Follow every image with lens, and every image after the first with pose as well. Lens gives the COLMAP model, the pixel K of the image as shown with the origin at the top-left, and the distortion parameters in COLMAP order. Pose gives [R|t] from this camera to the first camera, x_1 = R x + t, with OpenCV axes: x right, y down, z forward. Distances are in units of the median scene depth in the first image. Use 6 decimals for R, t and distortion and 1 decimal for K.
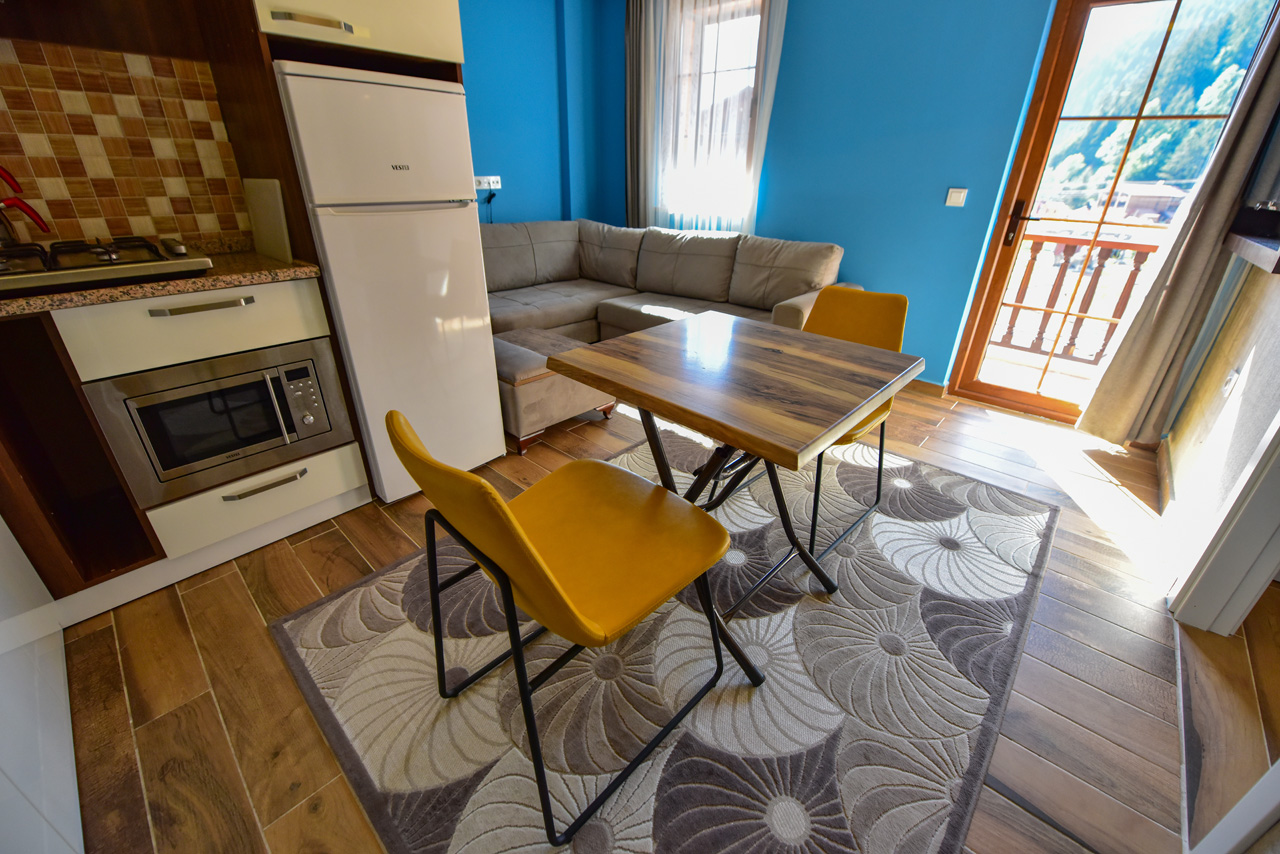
lens RADIAL K [[504.9, 0, 639.8], [0, 504.9, 417.9], [0, 0, 1]] dist [-0.021616, -0.000719]
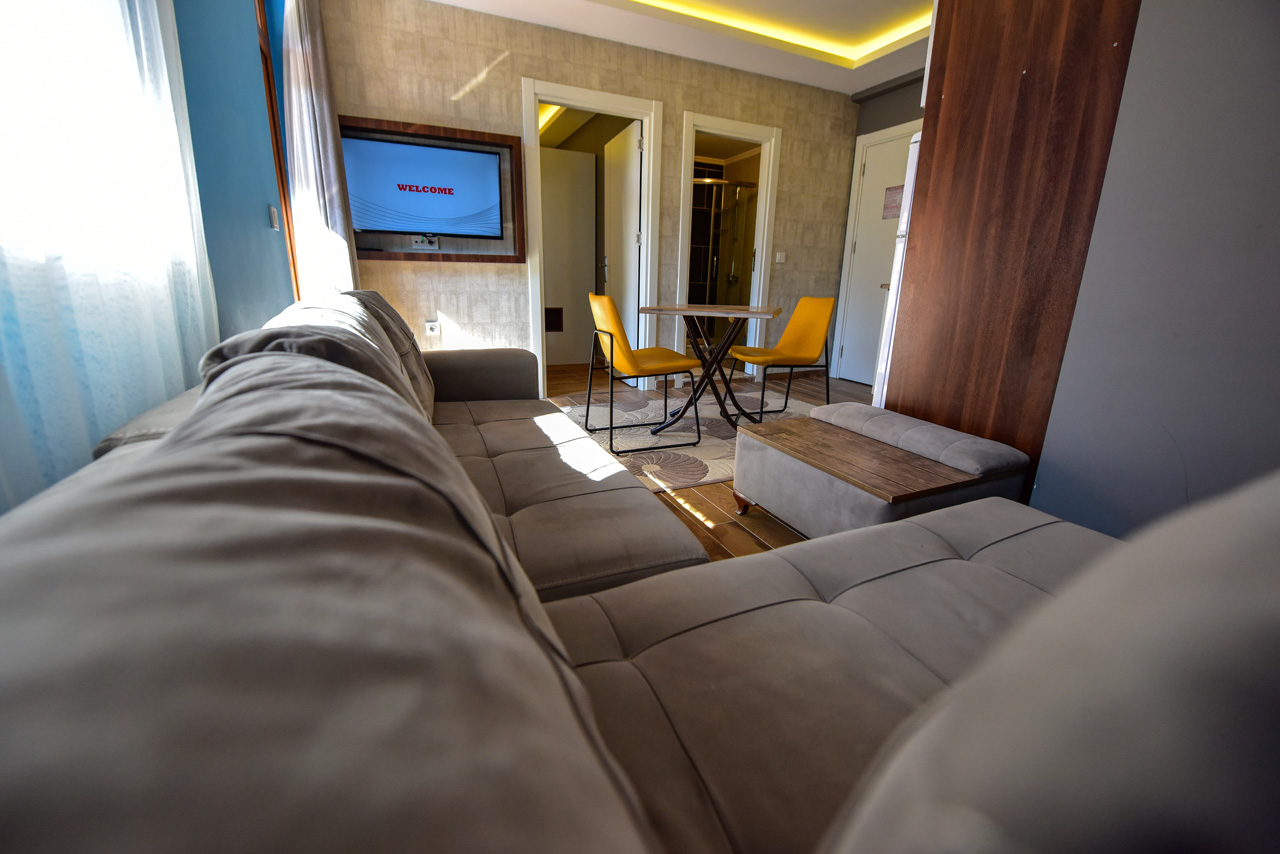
lens RADIAL K [[504.9, 0, 639.8], [0, 504.9, 417.9], [0, 0, 1]] dist [-0.021616, -0.000719]
pose [[-0.916972, -0.137631, 0.374460, -0.301115], [0.137314, 0.772382, 0.620138, -0.969218], [-0.374576, 0.620068, -0.689354, 2.418334]]
